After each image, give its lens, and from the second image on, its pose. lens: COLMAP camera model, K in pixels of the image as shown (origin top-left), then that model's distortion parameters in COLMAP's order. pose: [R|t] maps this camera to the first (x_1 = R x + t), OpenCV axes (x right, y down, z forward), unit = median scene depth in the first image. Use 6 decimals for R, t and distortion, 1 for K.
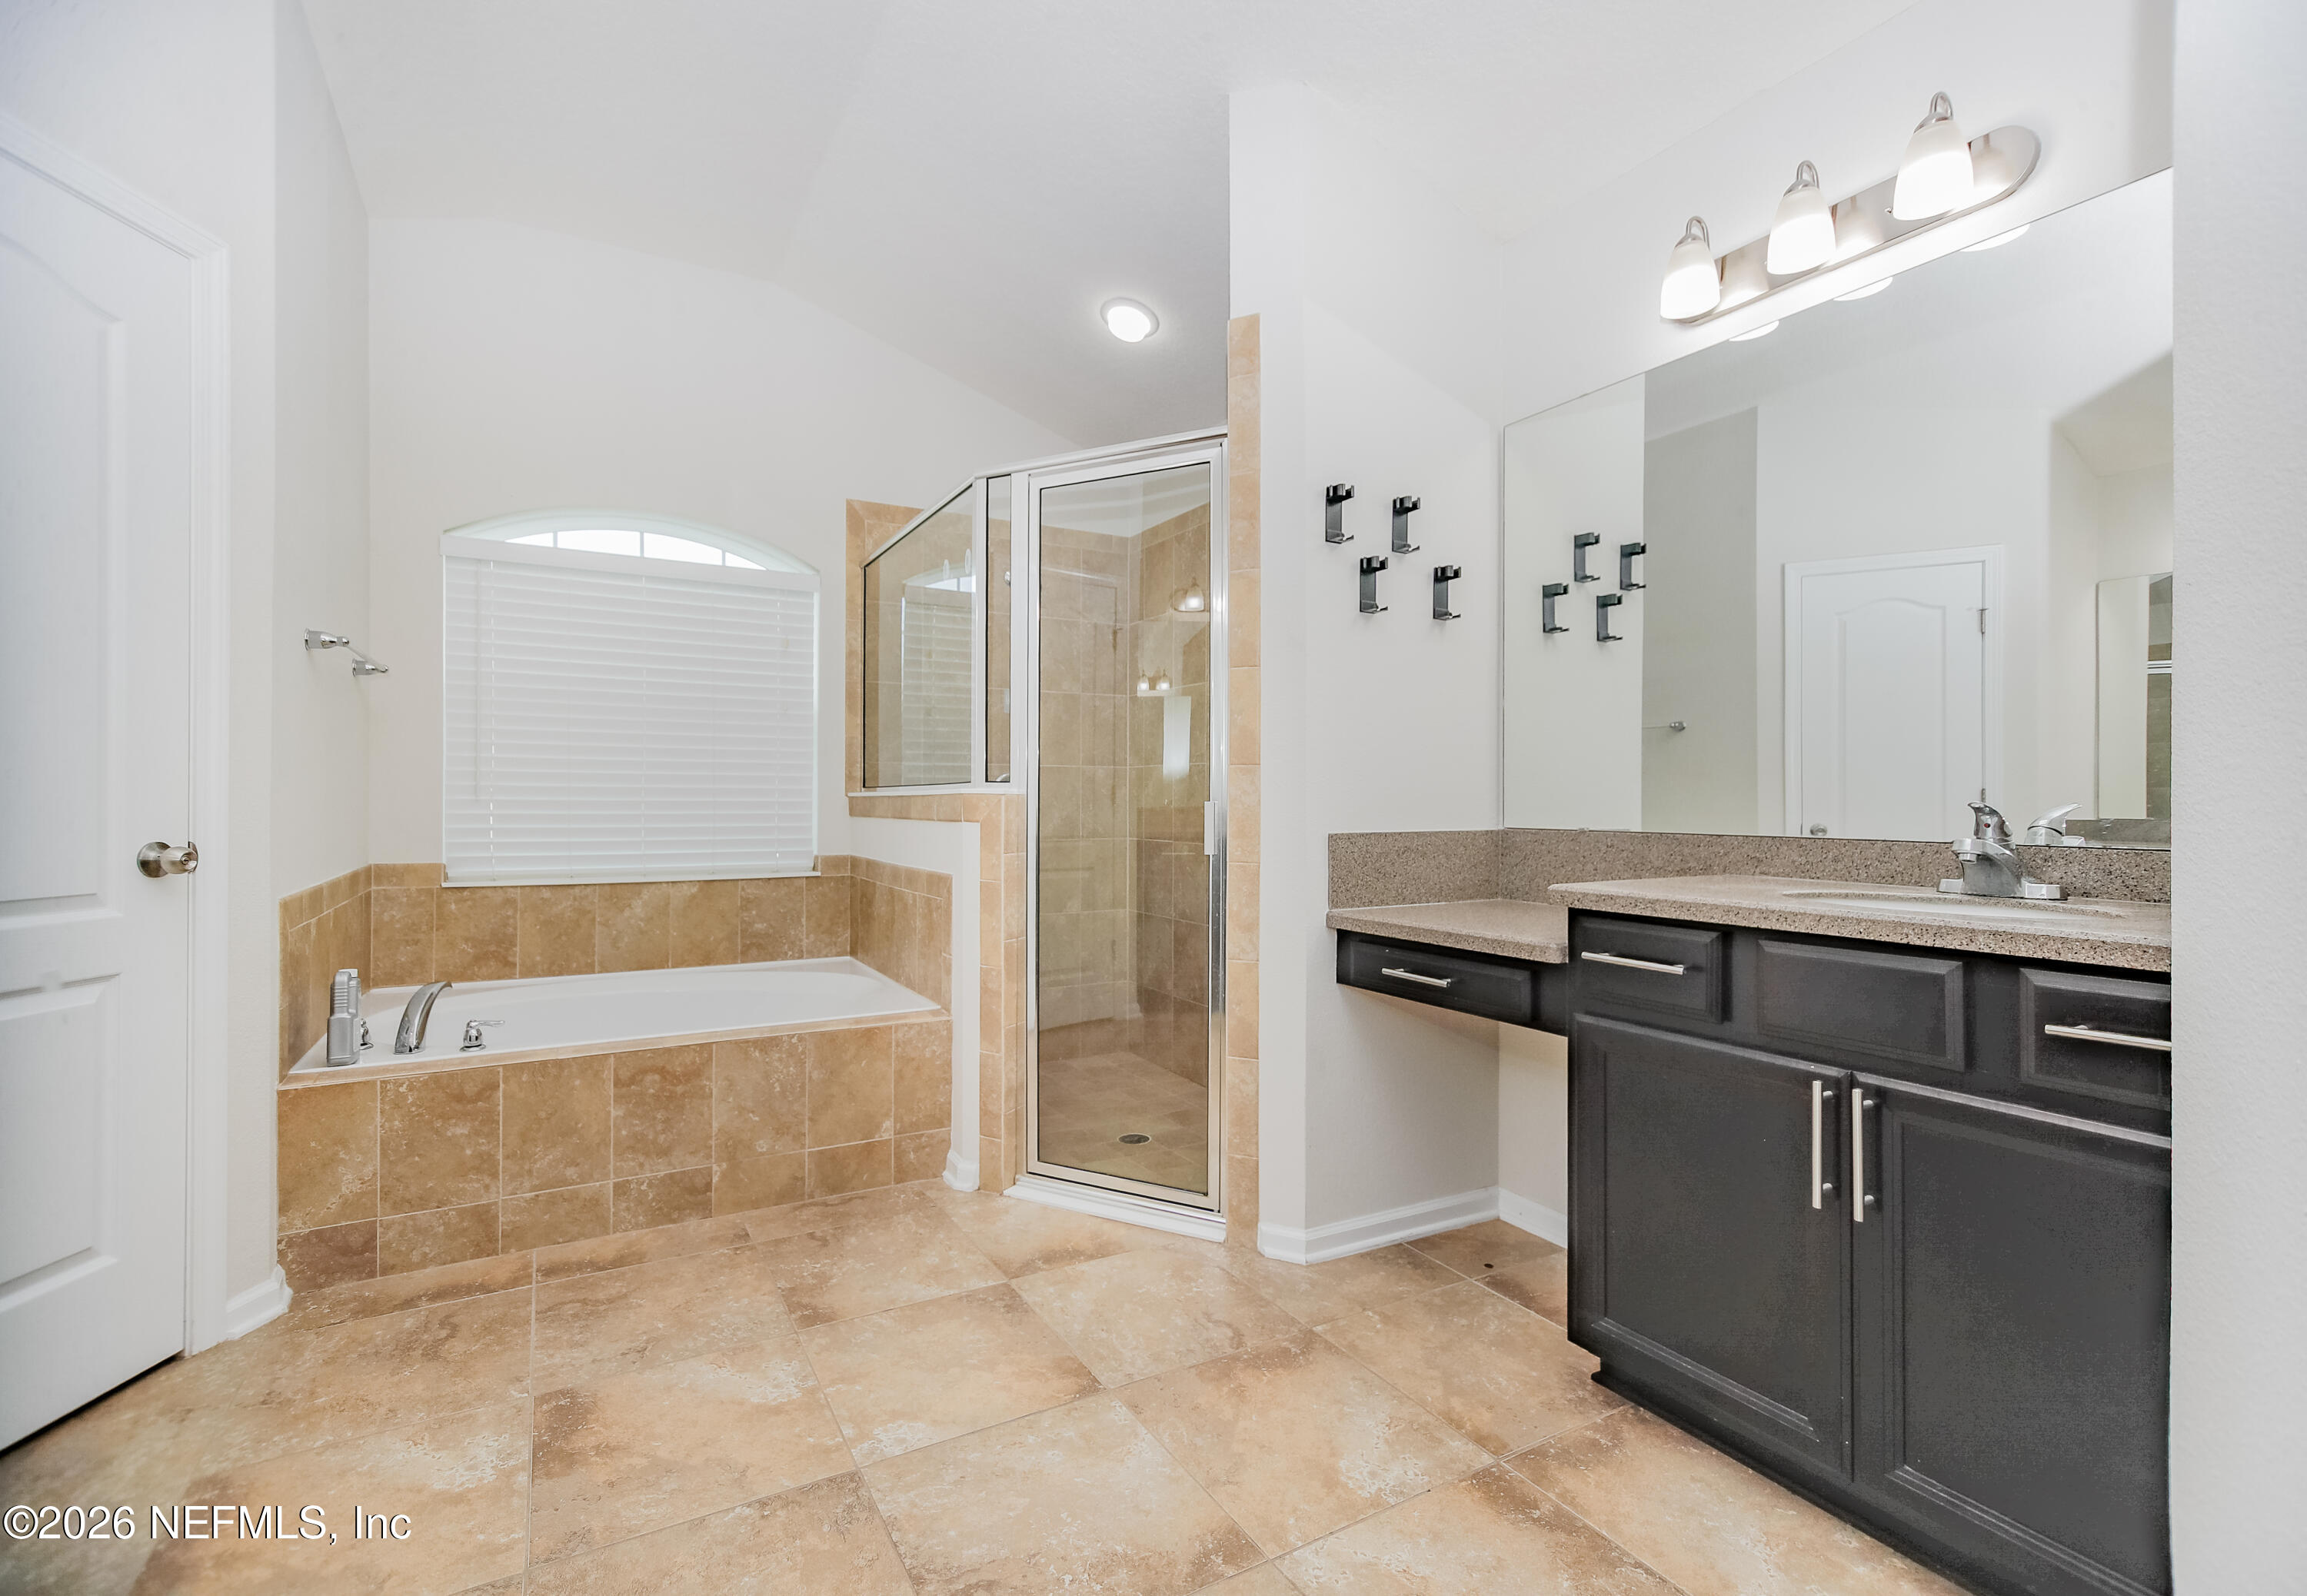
lens RADIAL K [[1000.8, 0, 1107.7], [0, 1000.8, 796.9], [0, 0, 1]] dist [0.002784, 0.006870]
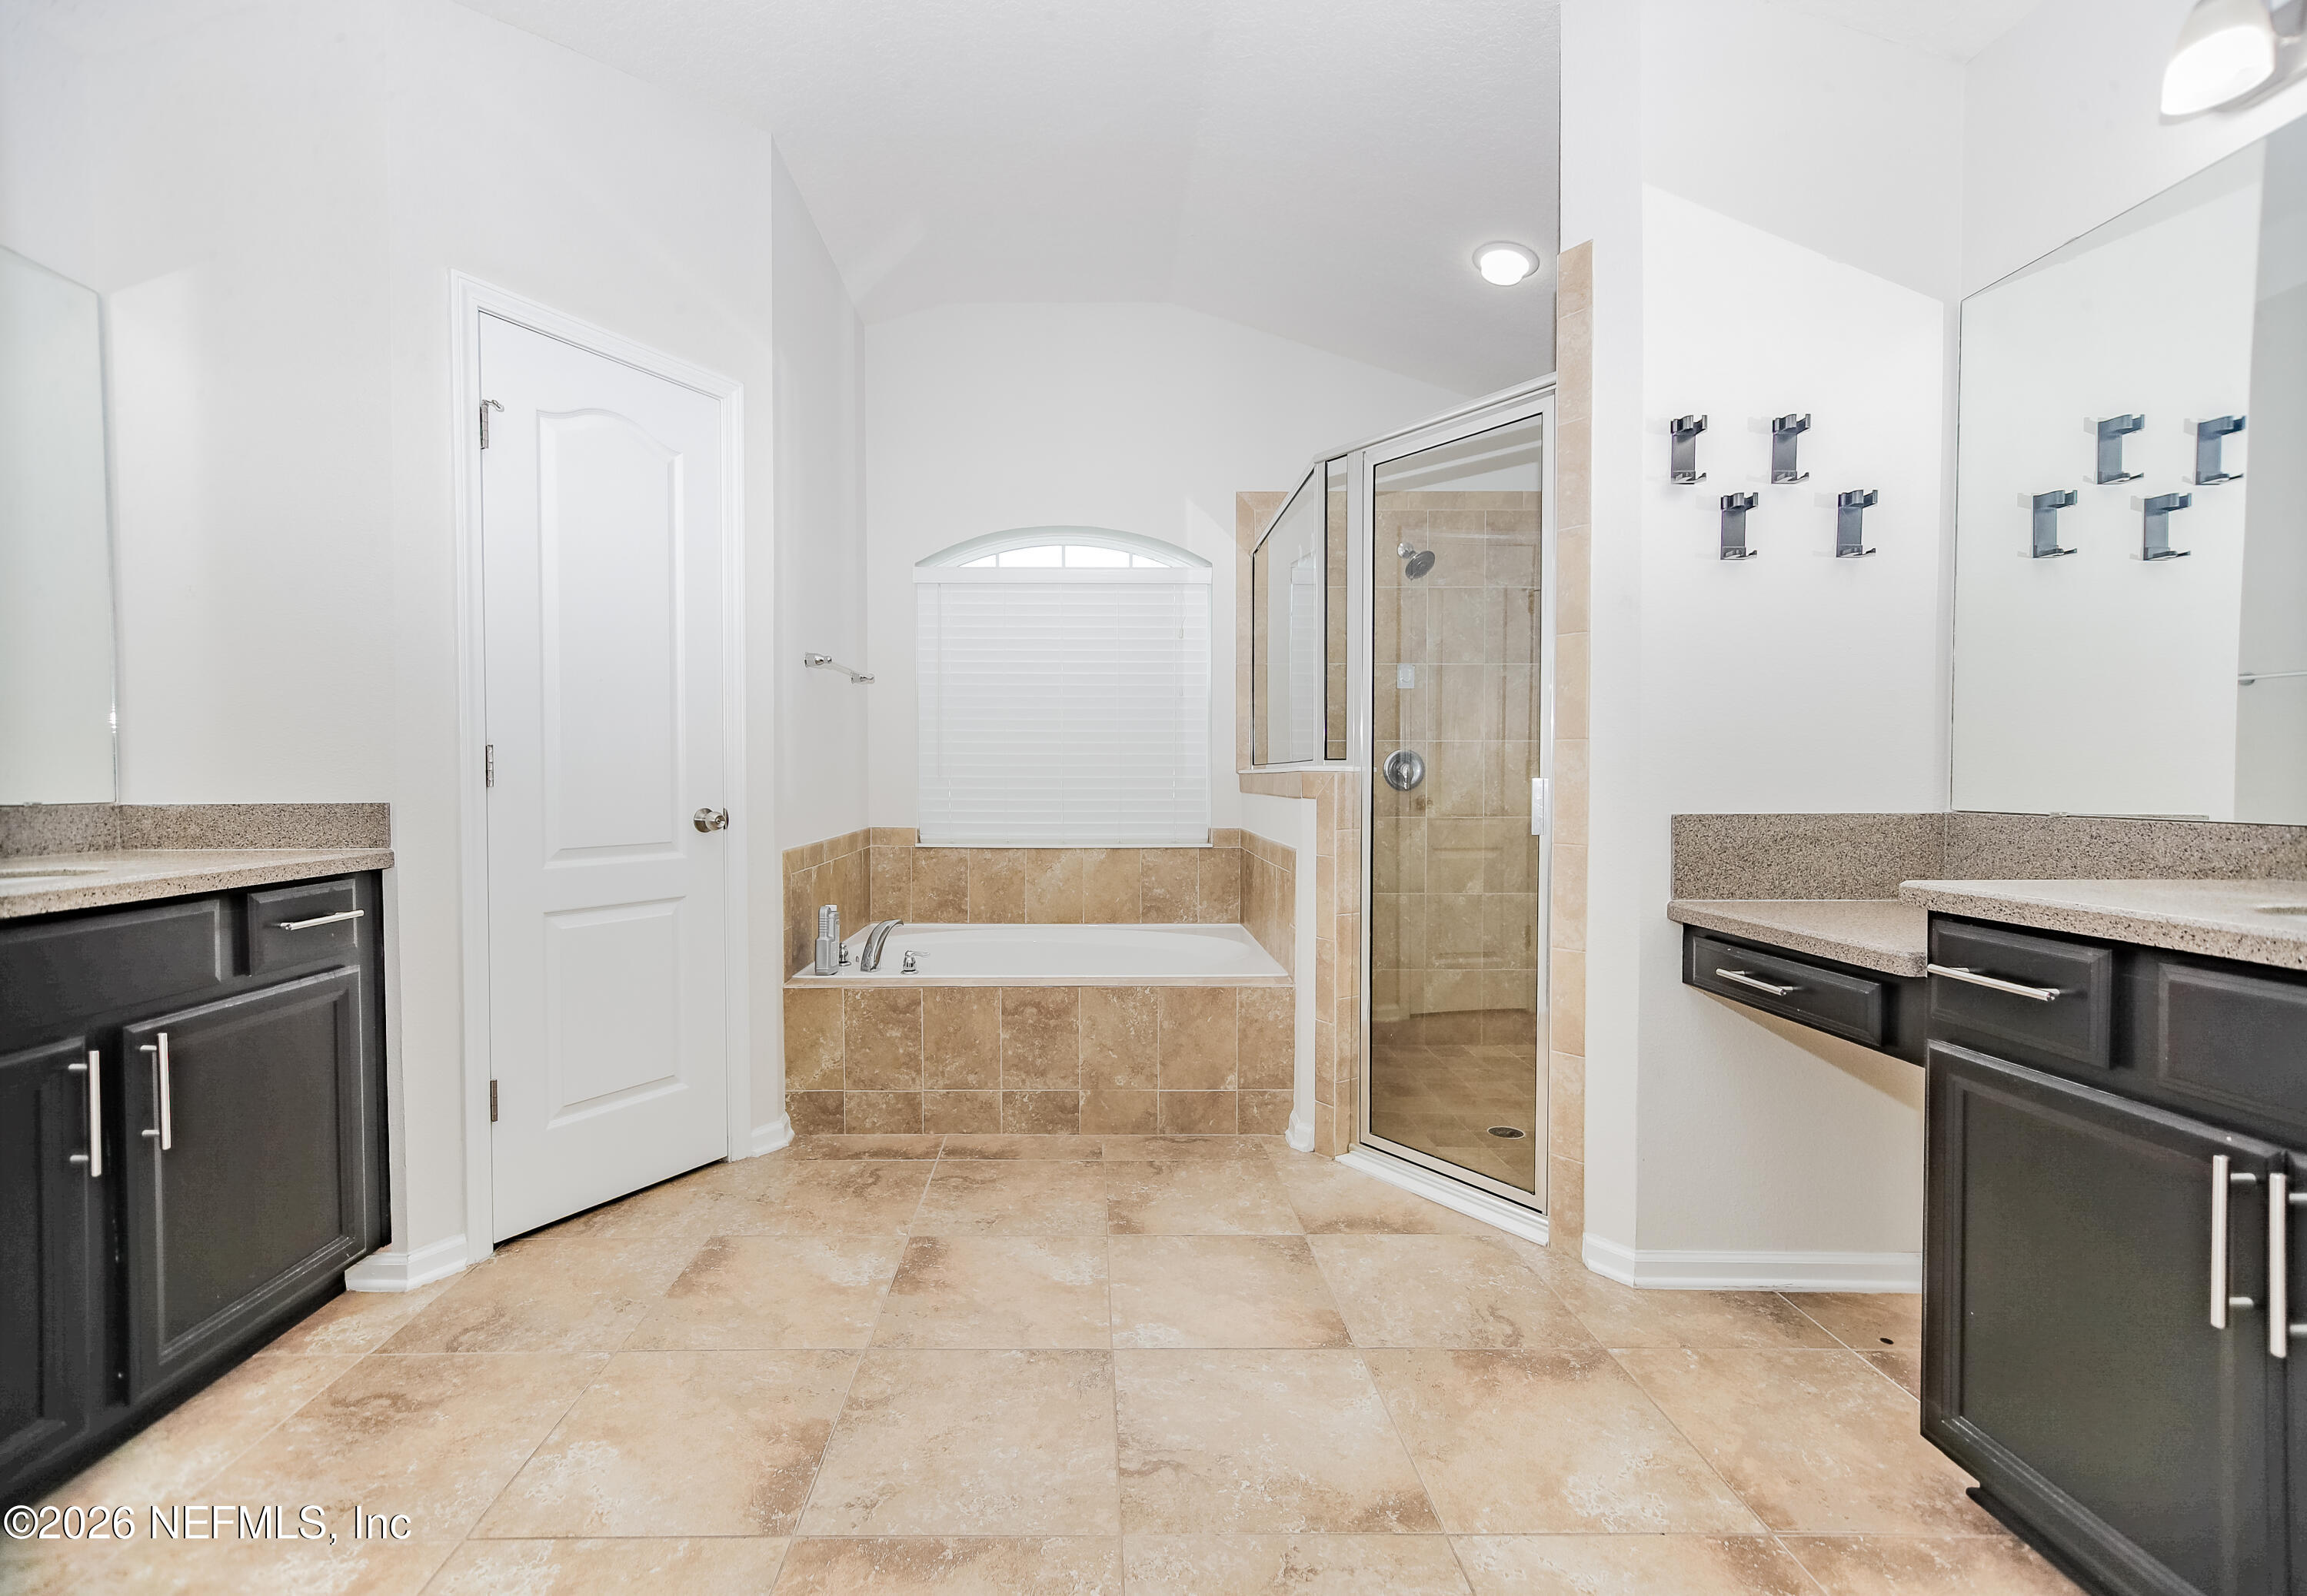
lens RADIAL K [[1000.8, 0, 1107.7], [0, 1000.8, 796.9], [0, 0, 1]] dist [0.002784, 0.006870]
pose [[0.890694, 0.006465, -0.454557, 0.181735], [0.004429, 0.999728, 0.022898, -0.001719], [0.454582, -0.022408, 0.890423, -0.019688]]
